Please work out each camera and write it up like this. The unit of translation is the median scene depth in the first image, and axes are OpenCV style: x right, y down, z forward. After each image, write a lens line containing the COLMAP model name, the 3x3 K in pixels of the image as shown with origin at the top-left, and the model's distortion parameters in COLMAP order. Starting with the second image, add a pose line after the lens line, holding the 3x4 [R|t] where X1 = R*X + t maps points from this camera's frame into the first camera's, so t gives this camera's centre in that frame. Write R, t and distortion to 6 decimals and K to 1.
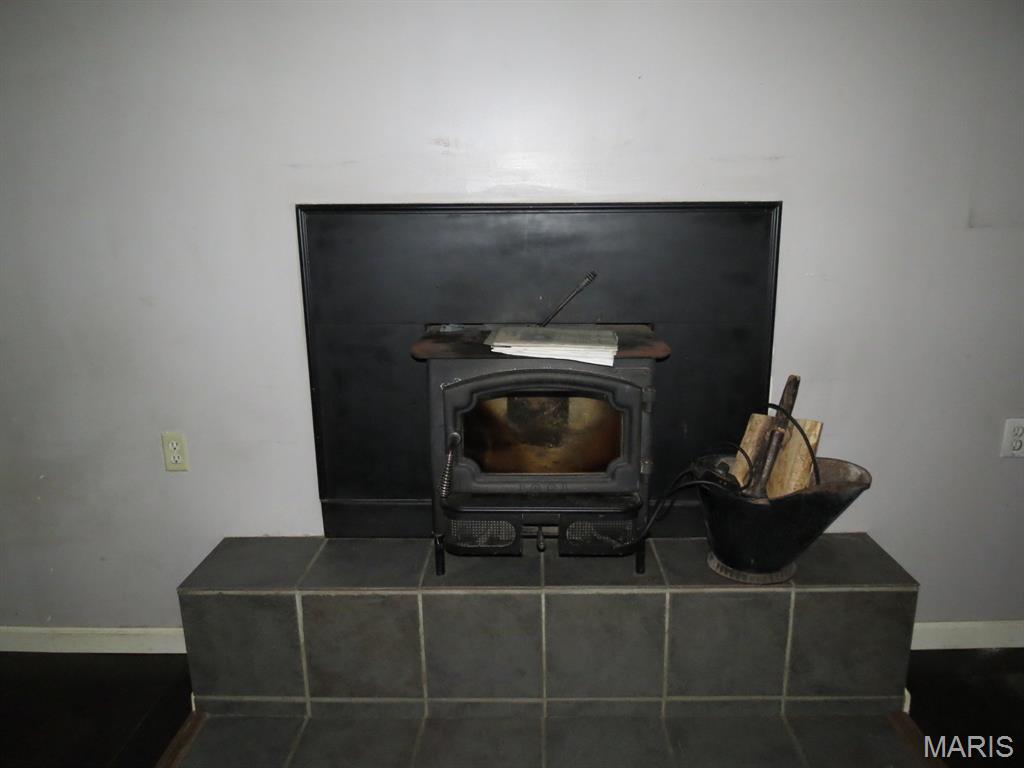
lens RADIAL K [[722.9, 0, 511.9], [0, 722.9, 386.1], [0, 0, 1]] dist [-0.051018, -0.000884]
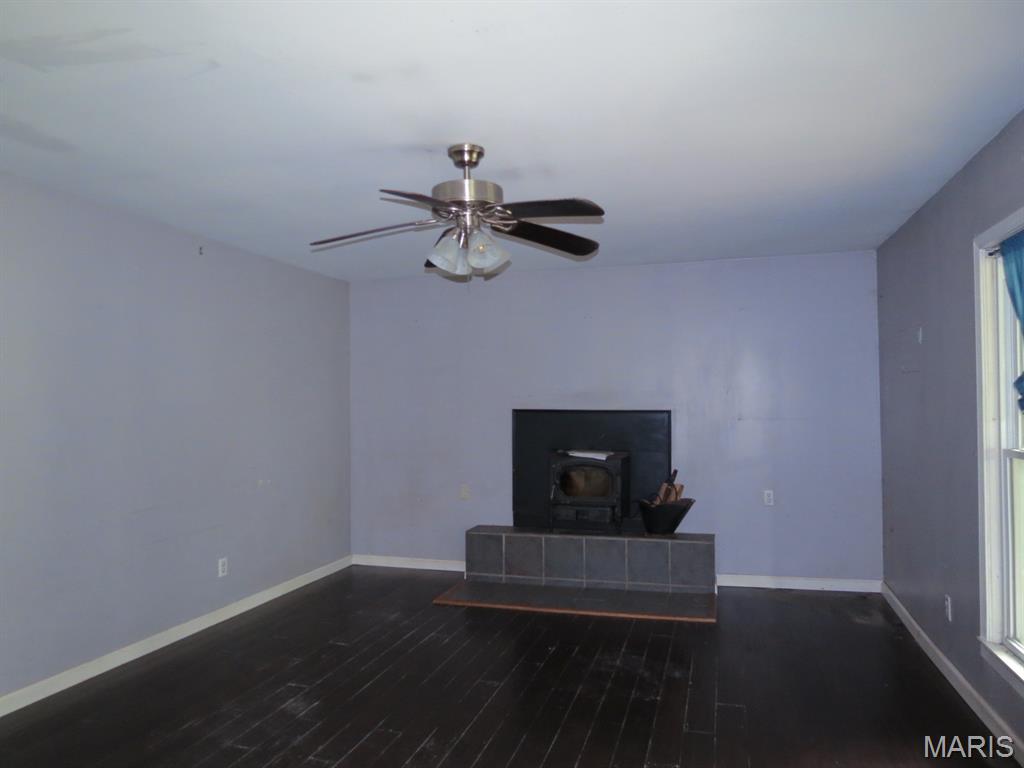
lens RADIAL K [[722.9, 0, 512.5], [0, 722.9, 386.1], [0, 0, 1]] dist [-0.051018, -0.000884]
pose [[0.964898, 0.001284, -0.262621, 0.535308], [-0.071202, 0.963814, -0.256892, 0.467345], [0.252788, 0.266574, 0.930074, -1.990954]]
